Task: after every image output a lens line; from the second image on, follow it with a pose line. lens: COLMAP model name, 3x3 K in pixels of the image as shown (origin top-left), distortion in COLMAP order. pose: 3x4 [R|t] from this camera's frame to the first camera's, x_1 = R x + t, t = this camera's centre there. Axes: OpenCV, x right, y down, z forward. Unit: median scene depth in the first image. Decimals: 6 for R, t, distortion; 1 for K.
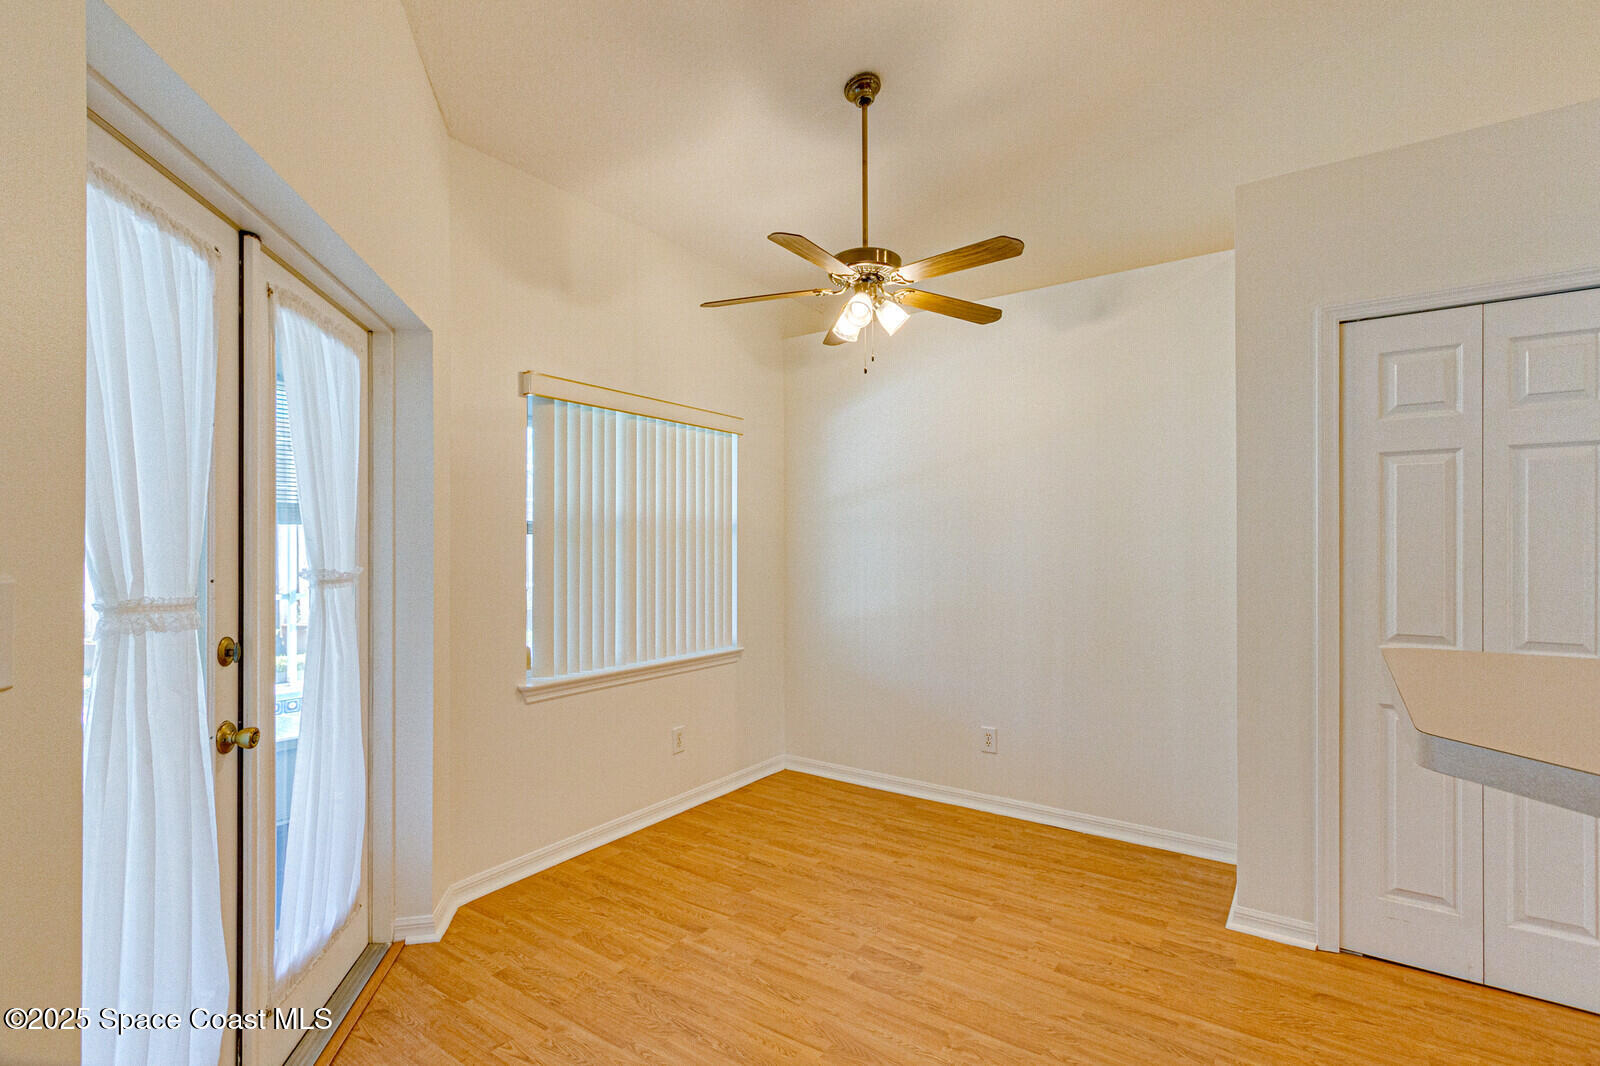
lens RADIAL K [[734.2, 0, 796.0], [0, 734.2, 544.8], [0, 0, 1]] dist [0.009723, -0.002911]
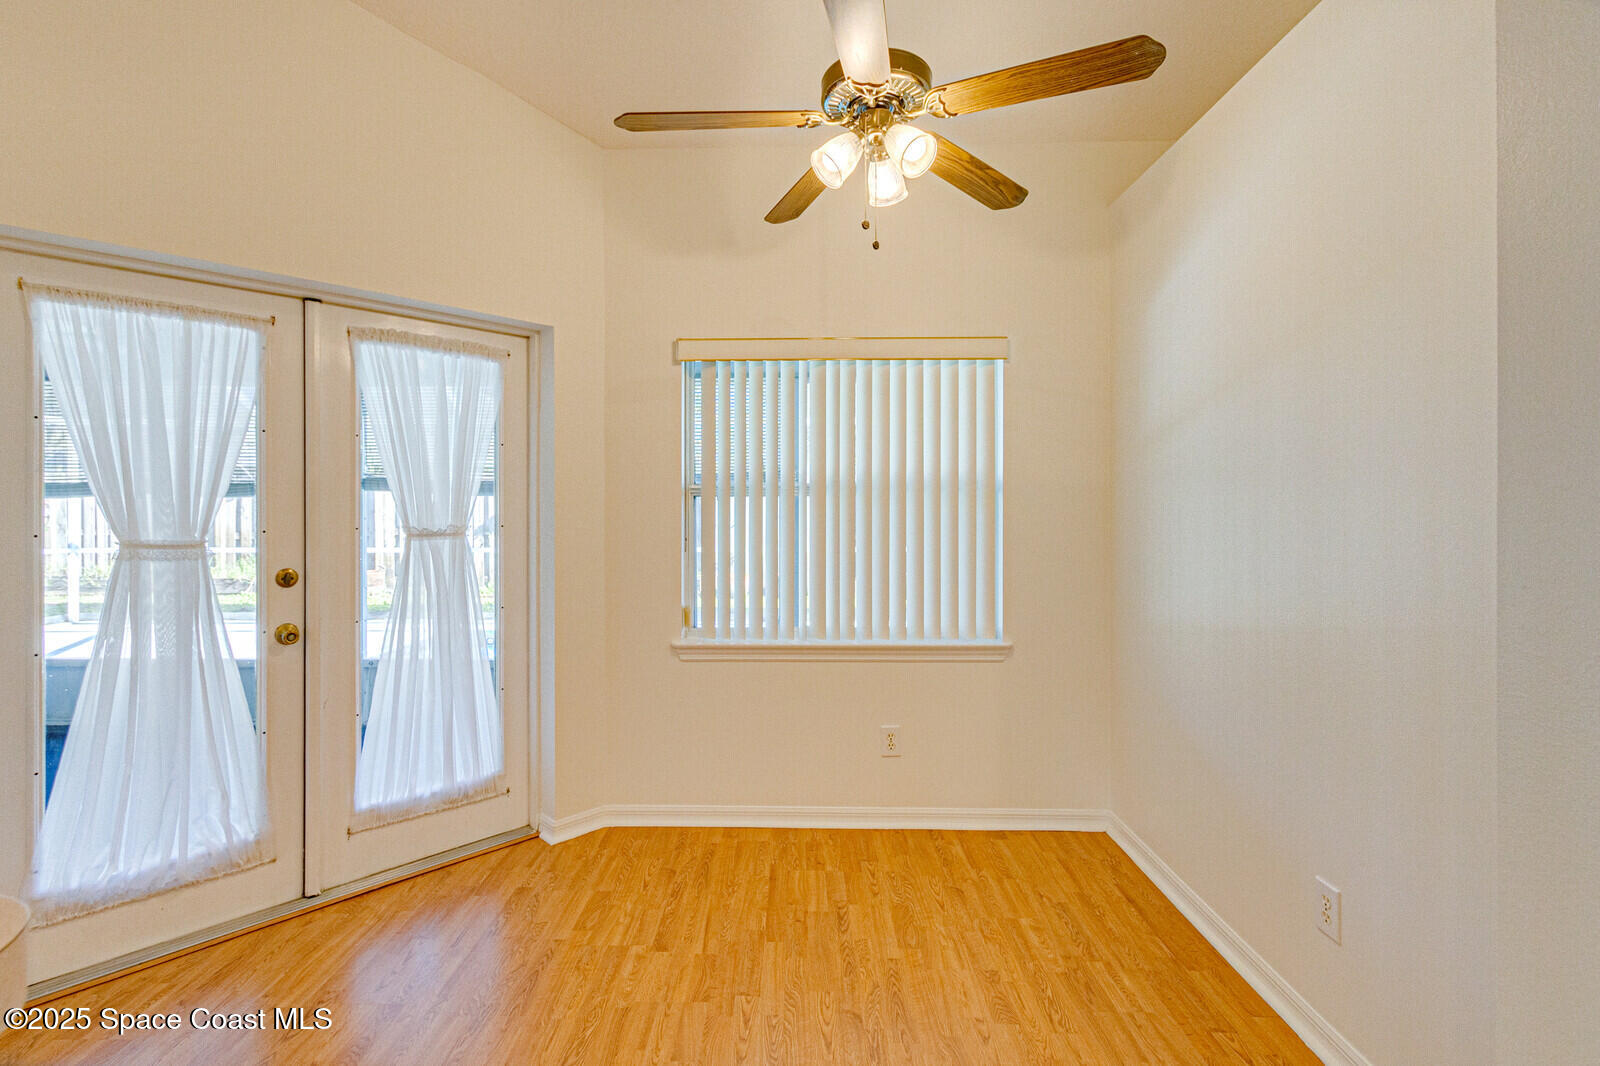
lens RADIAL K [[708.1, 0, 762.0], [0, 708.1, 520.8], [0, 0, 1]] dist [-0.015118, -0.000886]
pose [[0.561168, 0.010143, -0.827640, 0.498684], [0.003320, 0.999889, 0.014505, 0.004208], [0.827695, -0.010888, 0.561072, 0.513950]]
